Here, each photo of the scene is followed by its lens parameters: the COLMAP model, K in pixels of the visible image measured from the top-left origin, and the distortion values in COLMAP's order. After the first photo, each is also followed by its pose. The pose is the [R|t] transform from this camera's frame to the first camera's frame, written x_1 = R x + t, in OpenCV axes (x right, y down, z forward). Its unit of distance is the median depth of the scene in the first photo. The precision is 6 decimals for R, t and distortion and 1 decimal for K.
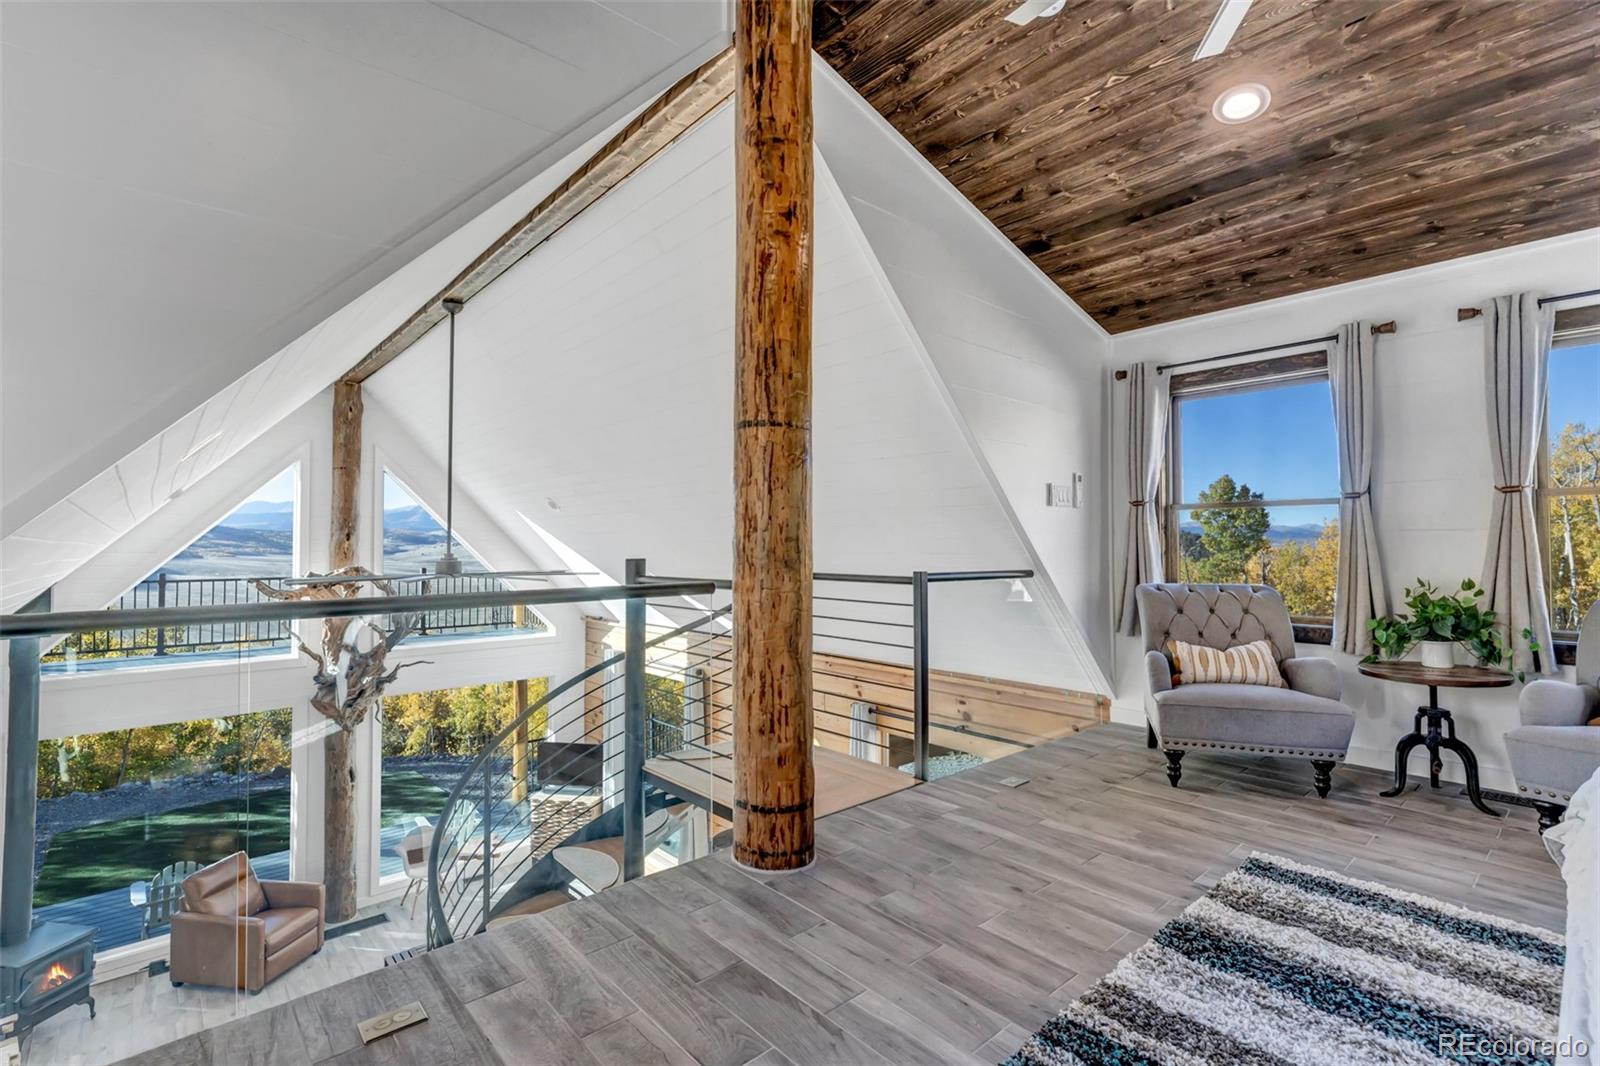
lens RADIAL K [[729.5, 0, 790.6], [0, 729.5, 519.1], [0, 0, 1]] dist [0.000970, 0.000121]
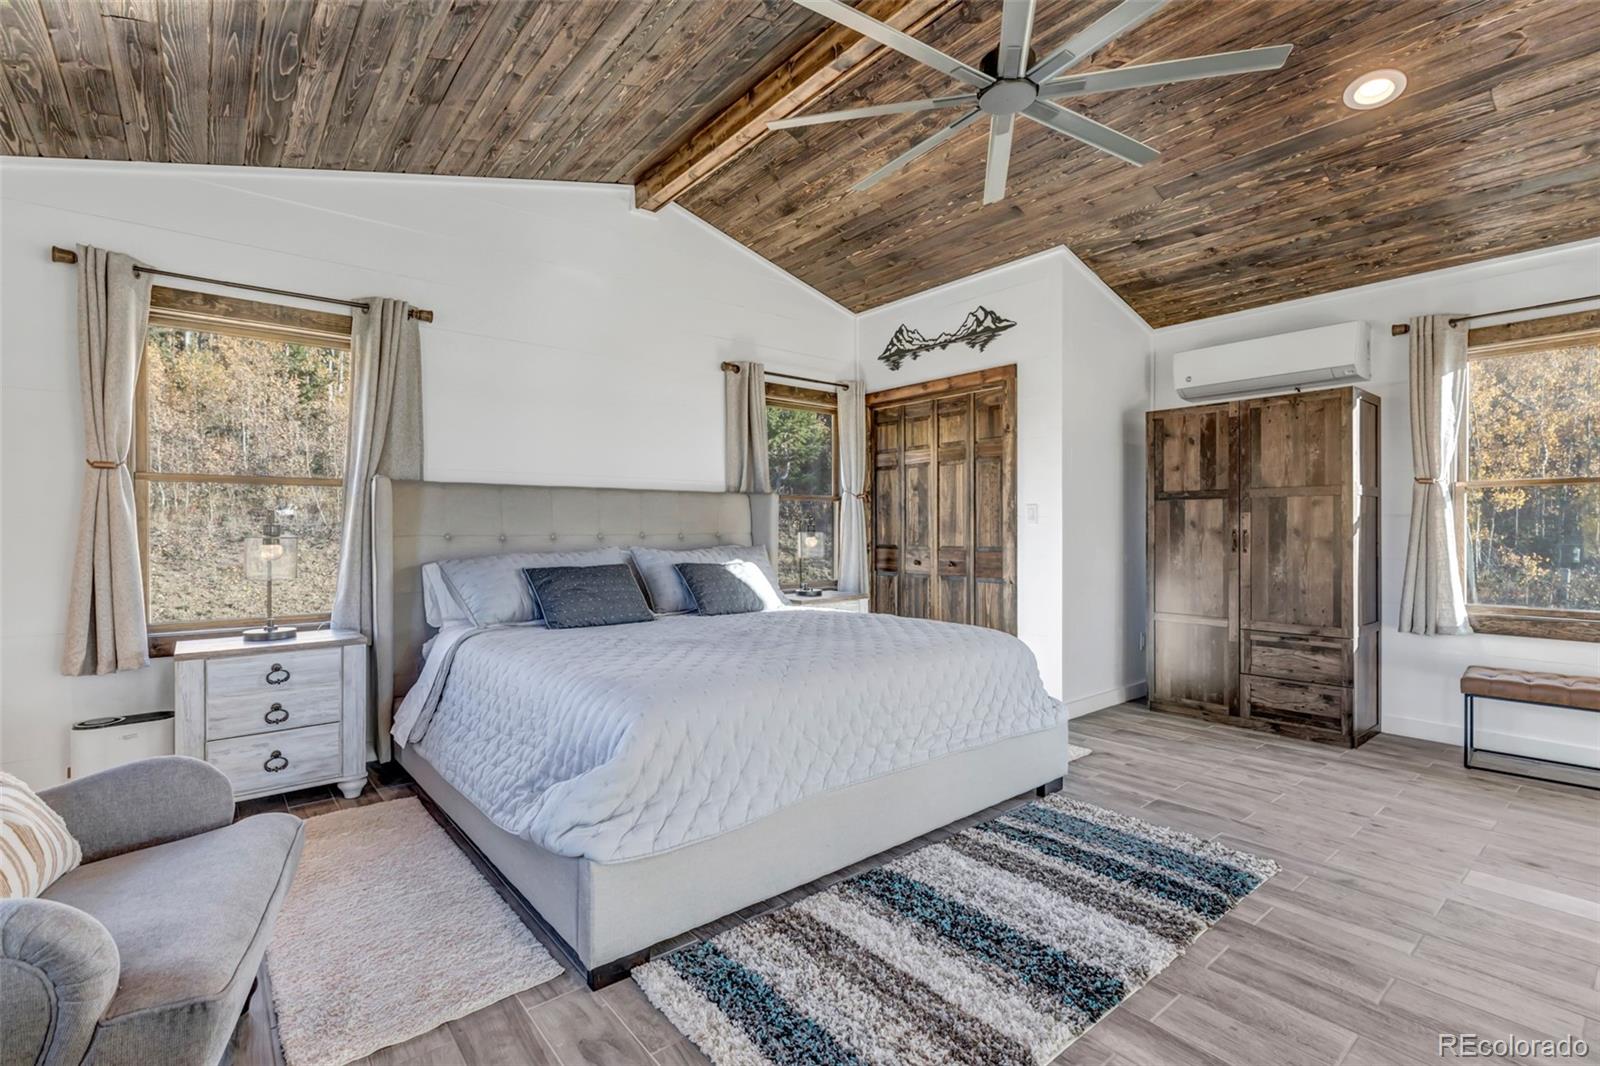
lens RADIAL K [[720.7, 0, 800.0], [0, 720.7, 533.0], [0, 0, 1]] dist [-0.001240, 0.000611]
pose [[-0.999706, 0.001895, 0.024185, 0.551592], [0.001384, 0.999775, -0.021161, 0.033557], [-0.024220, -0.021121, -0.999484, 1.196510]]
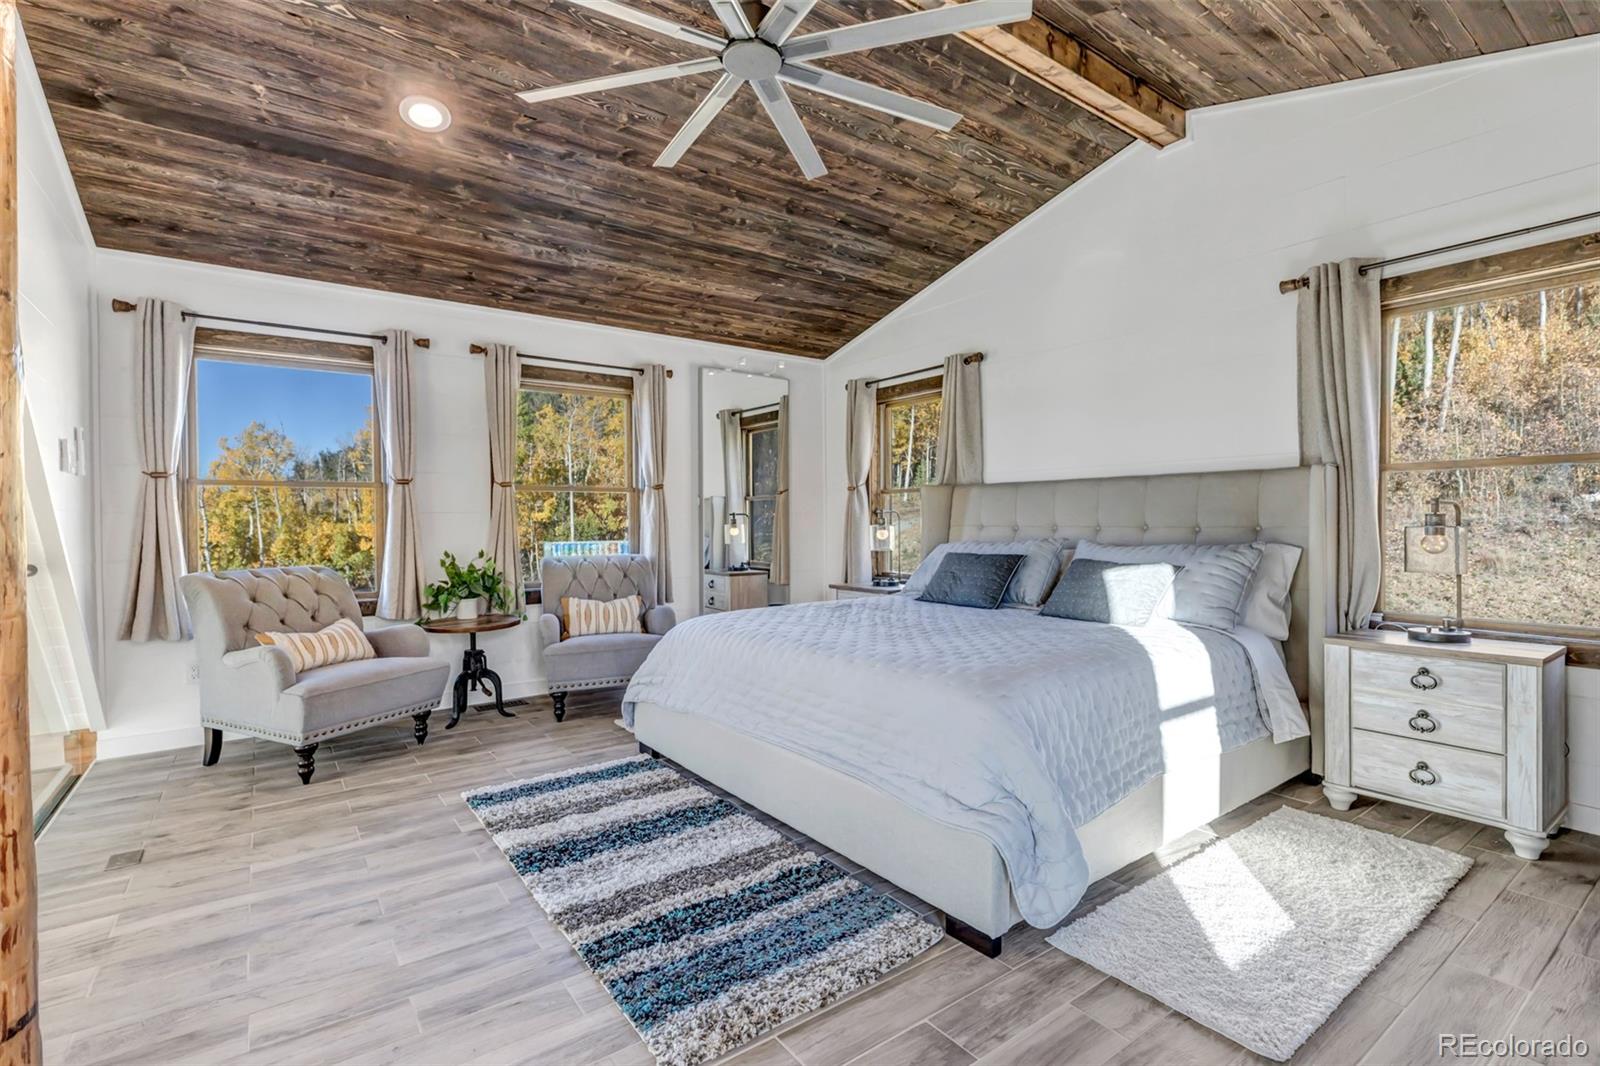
lens RADIAL K [[751.3, 0, 793.4], [0, 751.3, 517.7], [0, 0, 1]] dist [0.000330, 0.000072]
pose [[0.088858, 0.006305, 0.996024, -0.397199], [-0.027857, 0.999605, -0.003843, 0.012950], [-0.995655, -0.027405, 0.088998, 0.318787]]
